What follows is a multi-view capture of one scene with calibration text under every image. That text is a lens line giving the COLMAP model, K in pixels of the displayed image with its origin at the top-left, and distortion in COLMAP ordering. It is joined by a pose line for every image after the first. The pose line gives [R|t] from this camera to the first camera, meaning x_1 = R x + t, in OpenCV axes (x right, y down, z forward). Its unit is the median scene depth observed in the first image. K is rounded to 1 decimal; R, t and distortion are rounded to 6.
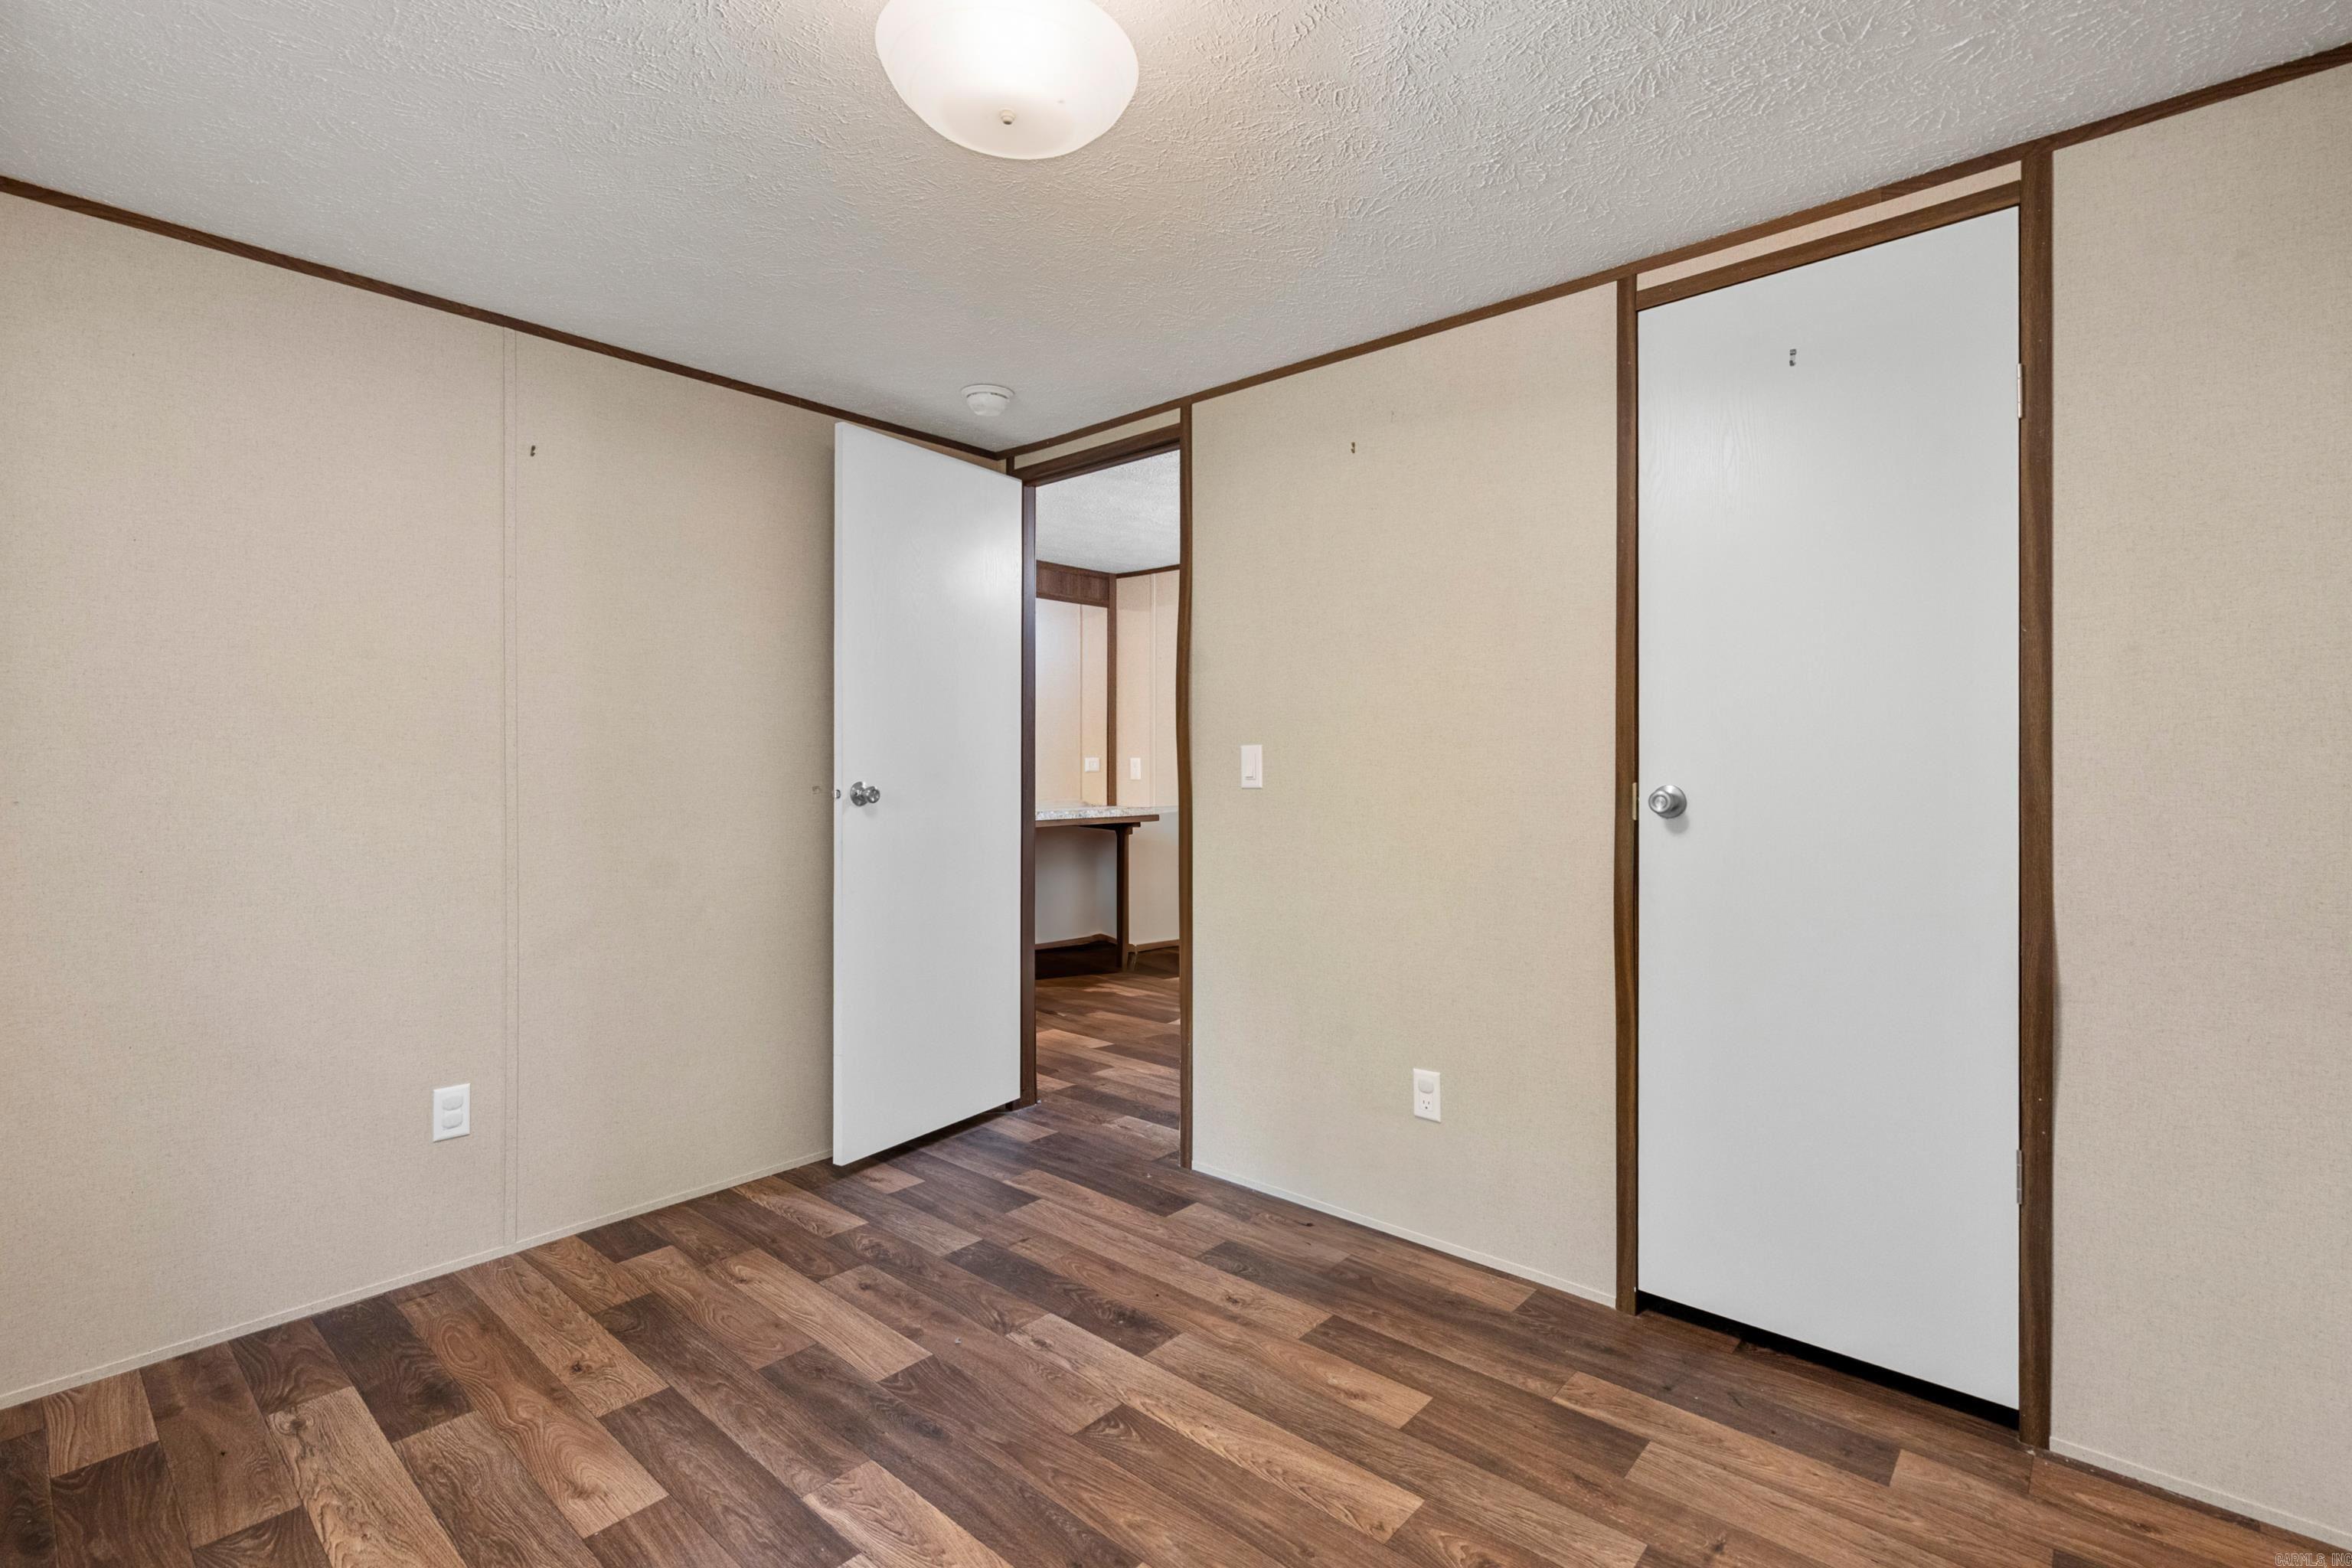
lens RADIAL K [[1078.9, 0, 1156.3], [0, 1078.9, 773.1], [0, 0, 1]] dist [-0.000031, 0.000246]
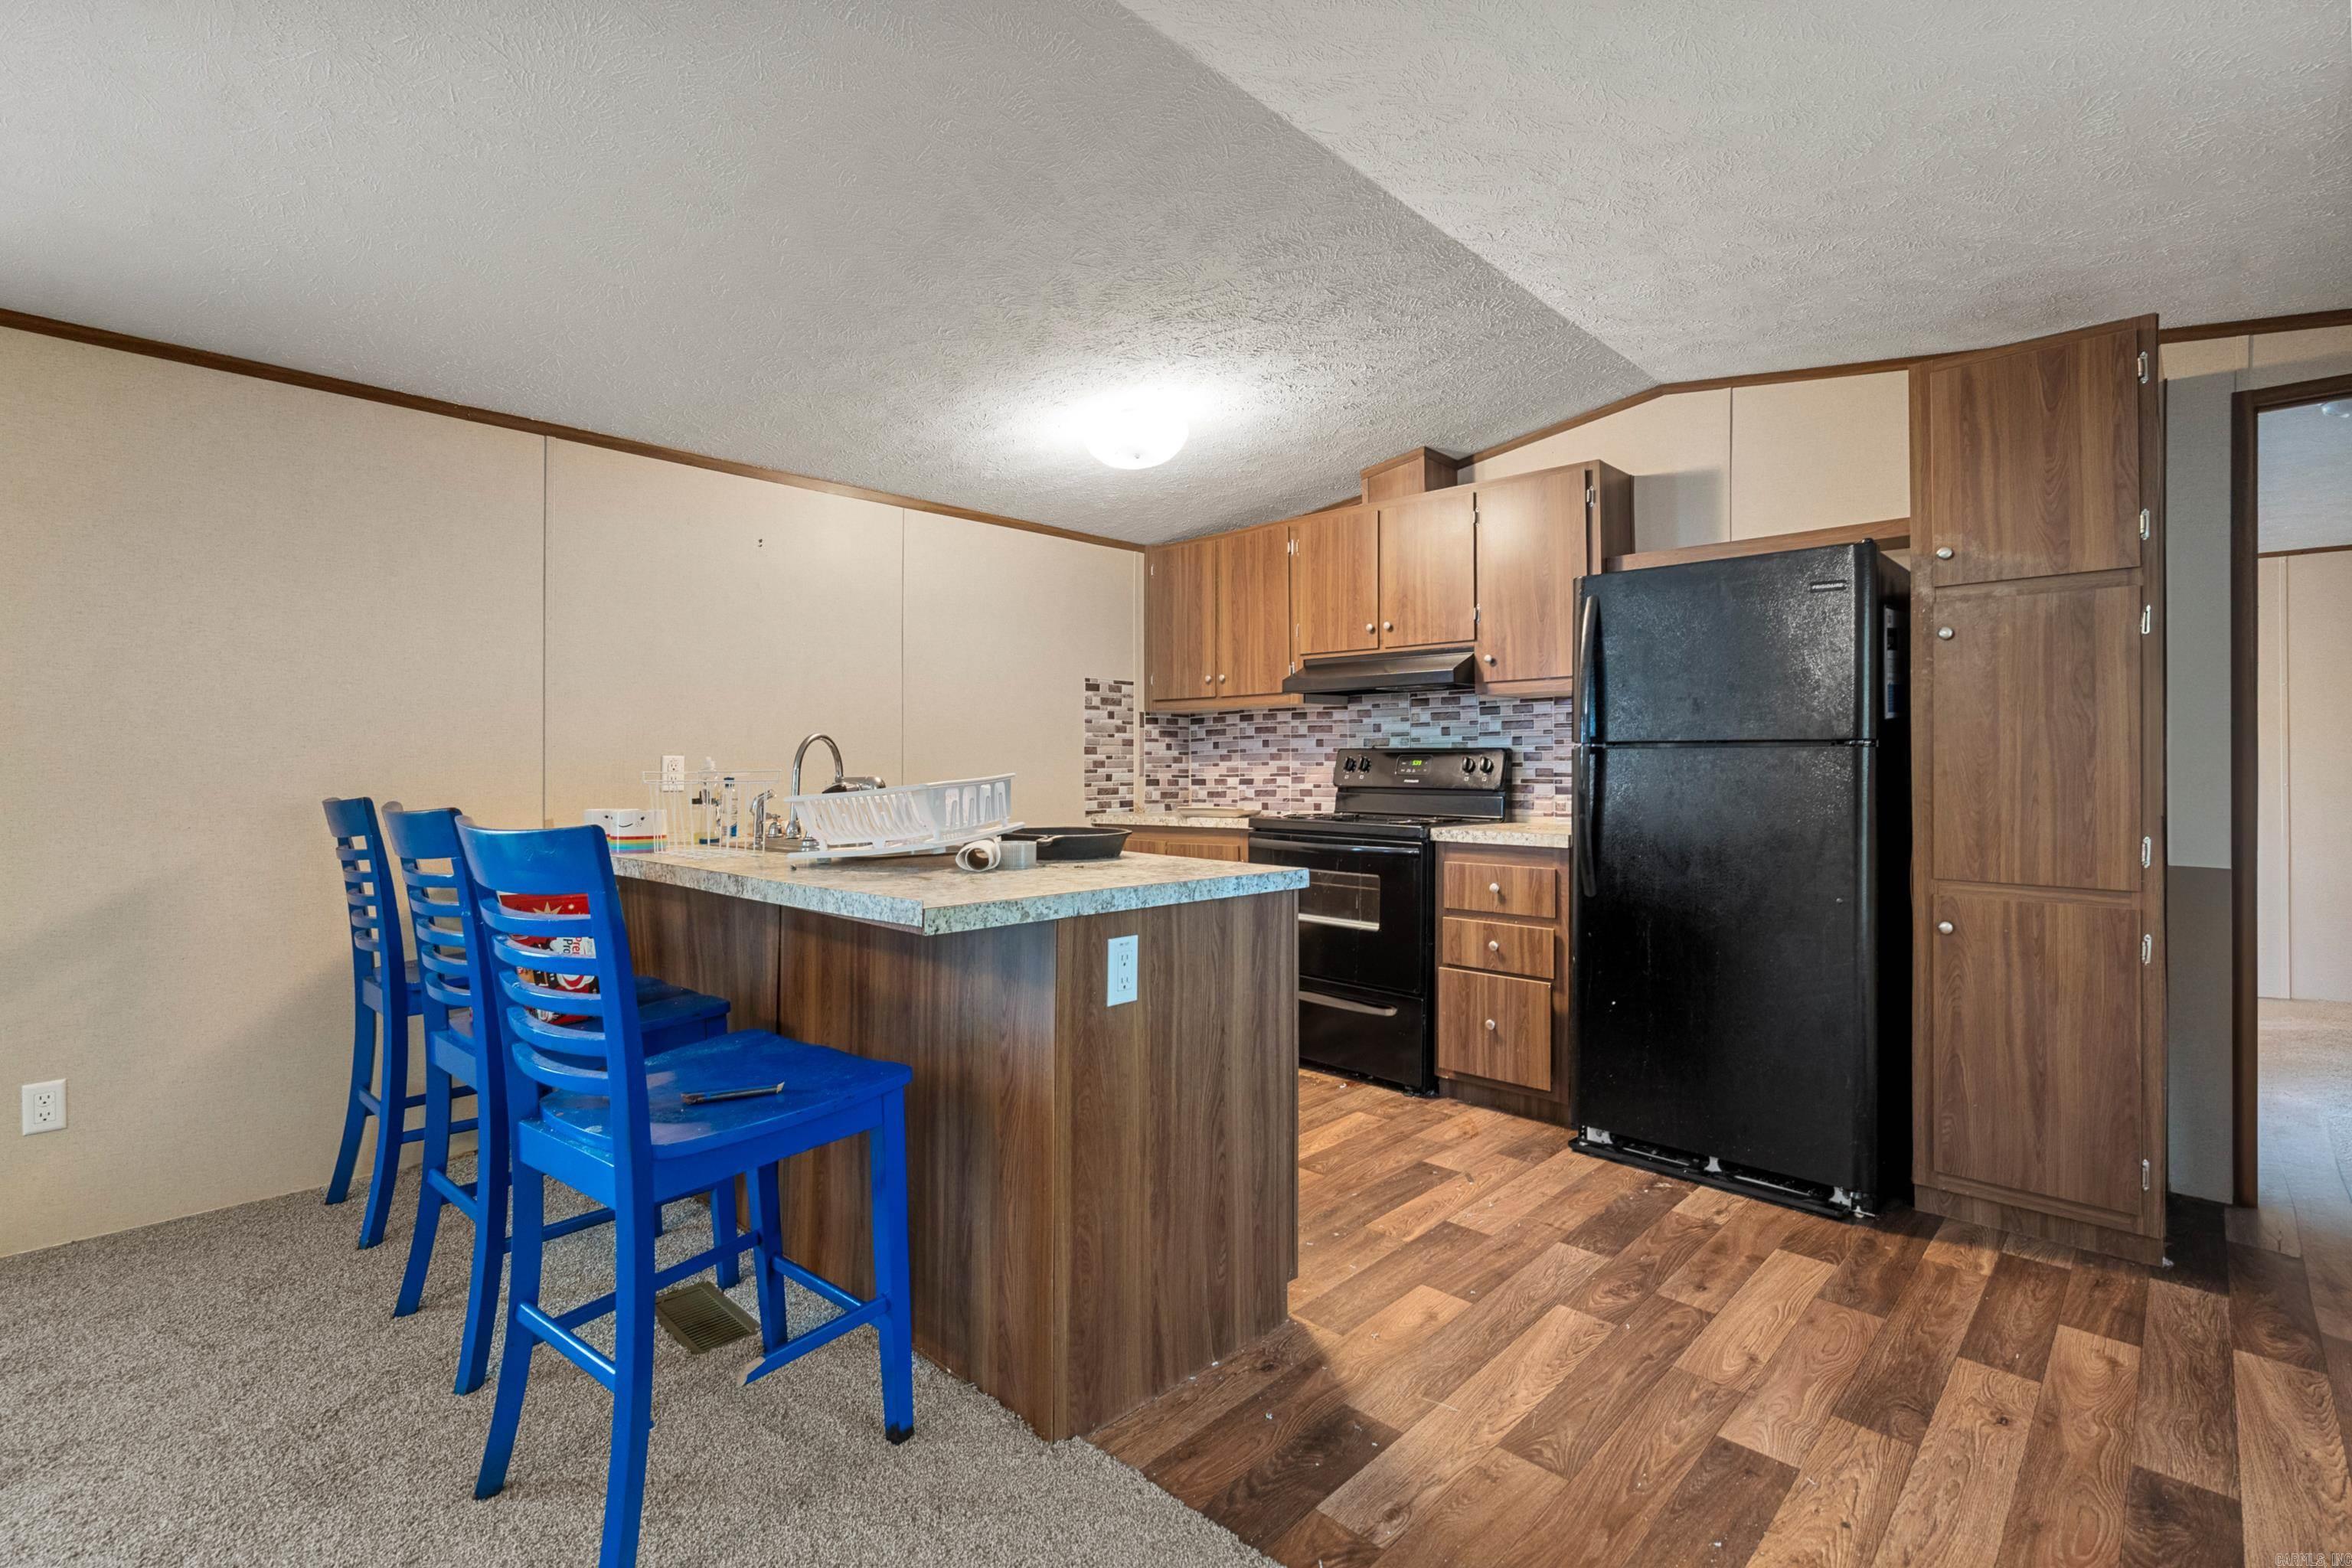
lens RADIAL K [[1078.9, 0, 1174.5], [0, 1078.9, 757.1], [0, 0, 1]] dist [-0.000031, 0.000246]
pose [[0.021285, 0.008735, 0.999735, -1.374487], [0.000001, 0.999962, -0.008737, -0.009159], [-0.999773, 0.000187, 0.021284, 1.567790]]
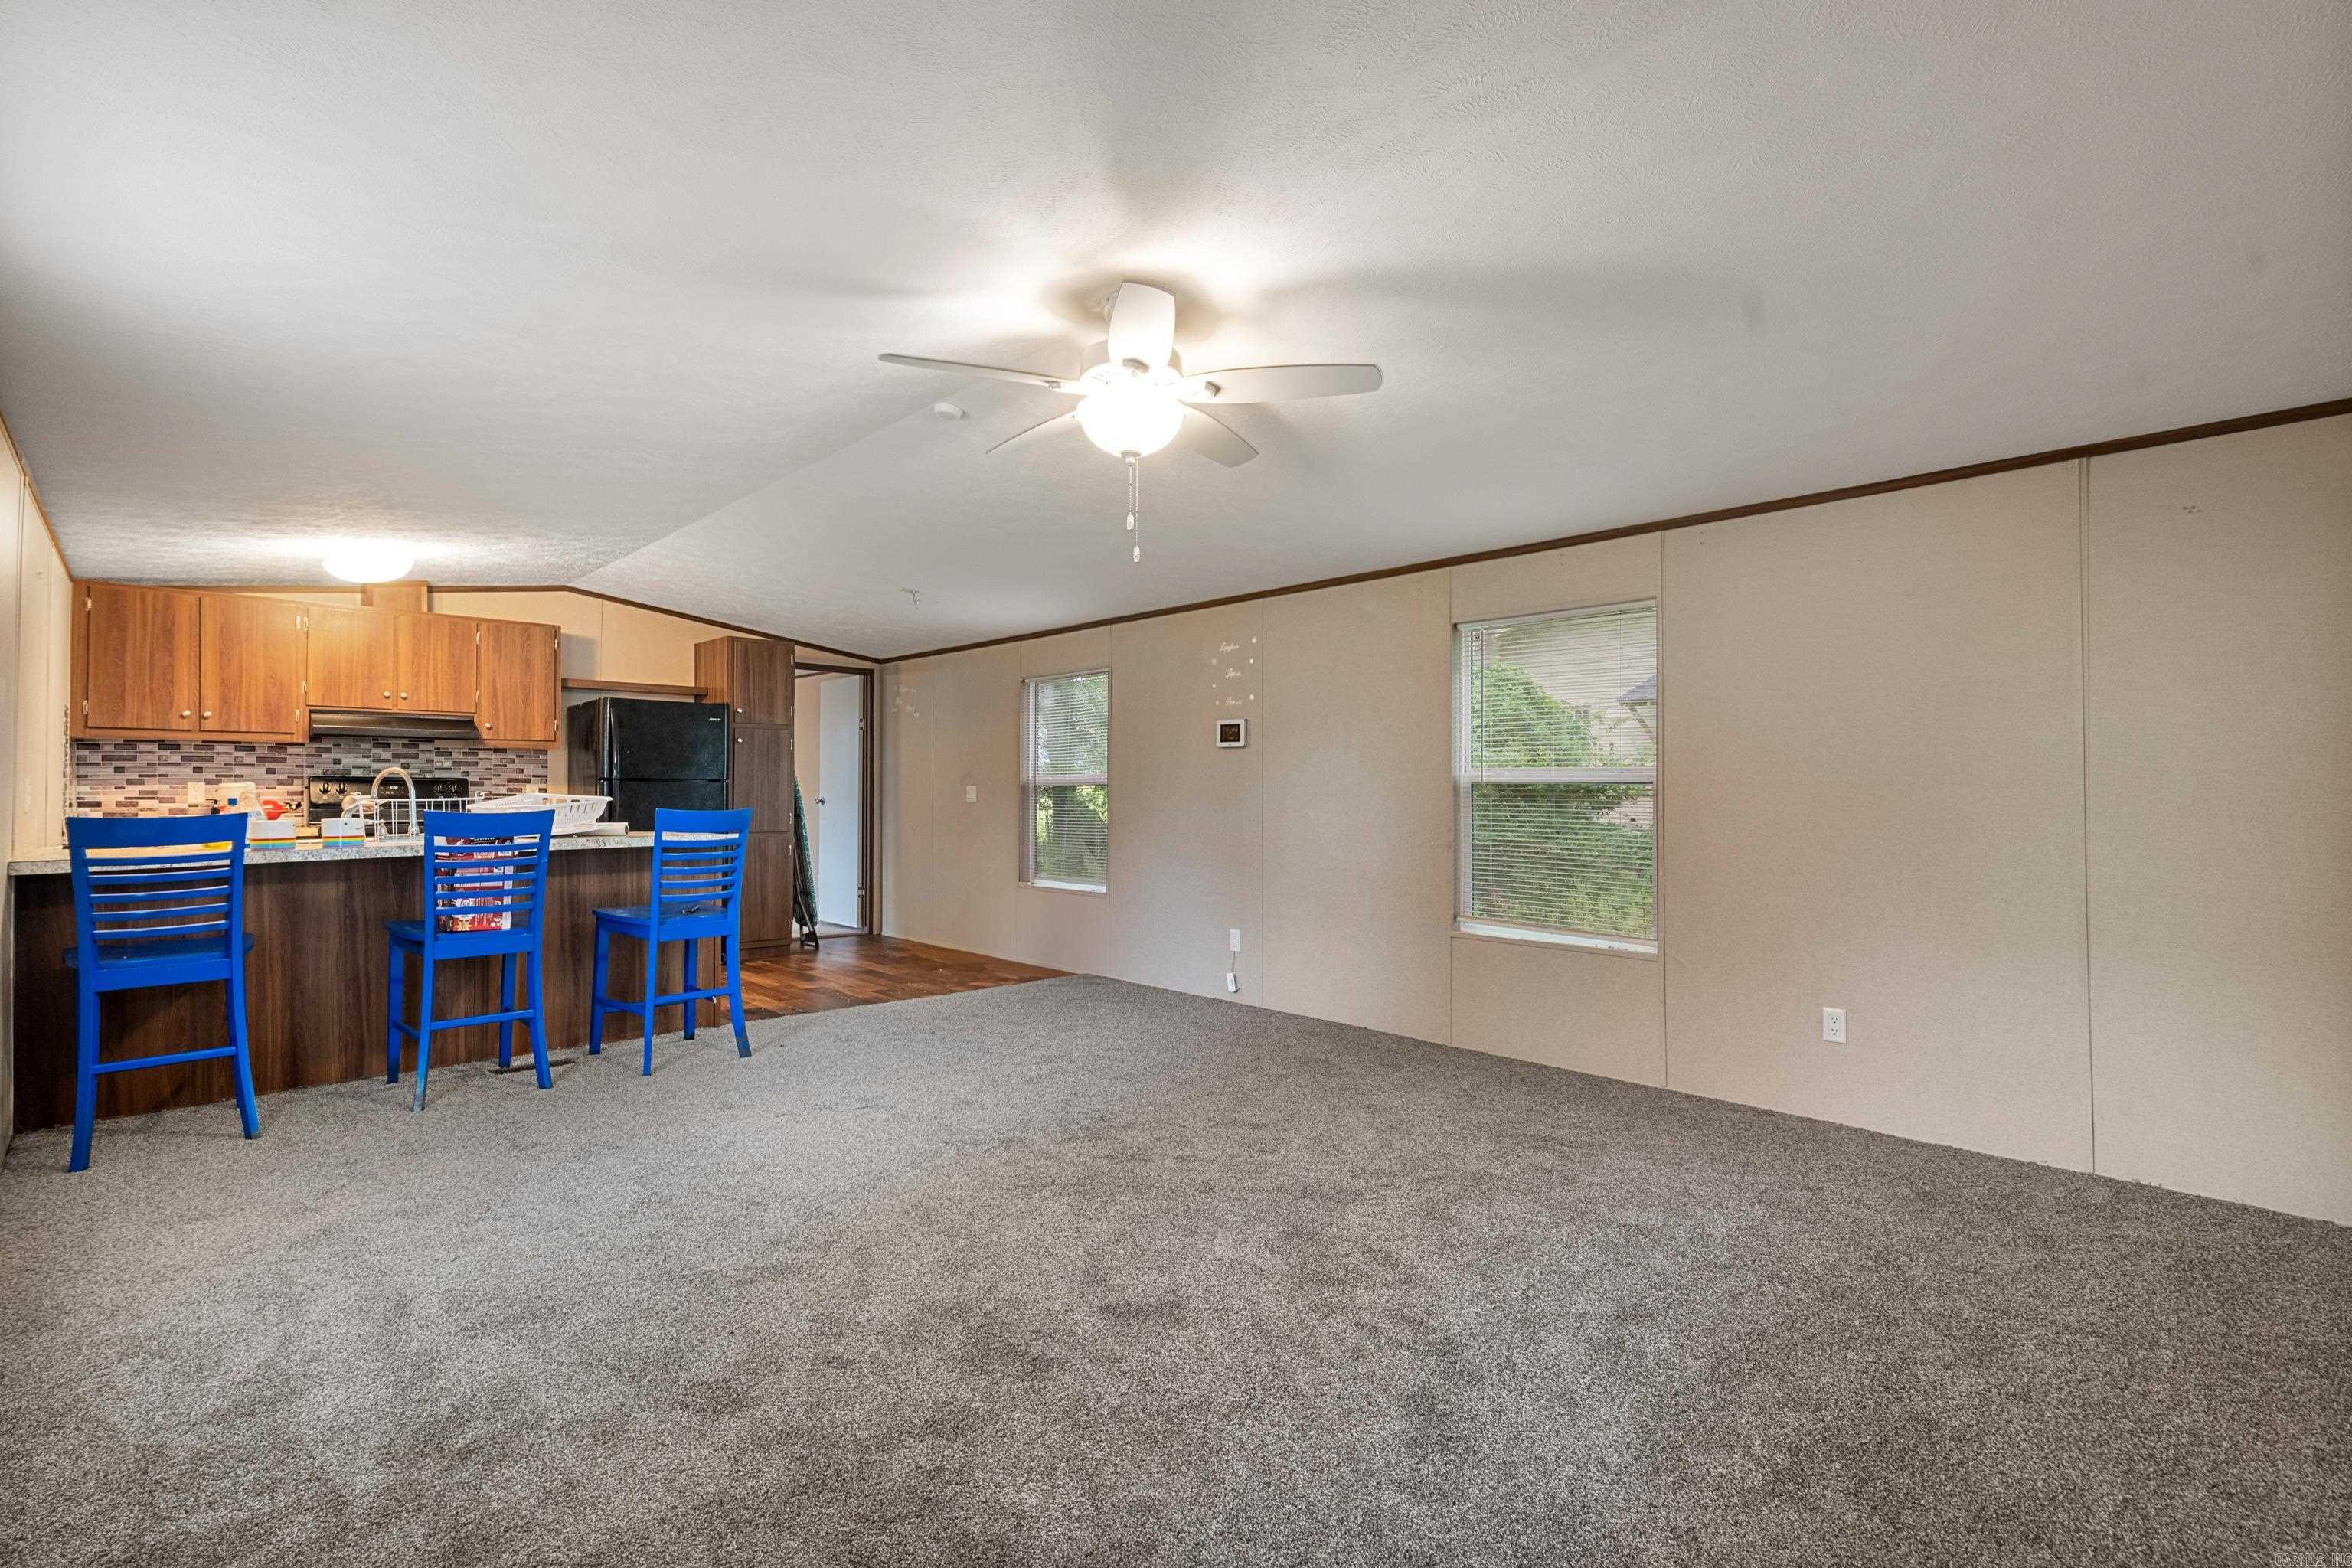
lens RADIAL K [[1078.9, 0, 1168.1], [0, 1078.9, 783.4], [0, 0, 1]] dist [-0.000031, 0.000246]
pose [[-0.996371, -0.000396, 0.085113, -1.712331], [-0.001068, 0.999969, -0.007848, -0.005883], [-0.085107, -0.007910, -0.996340, 3.881847]]
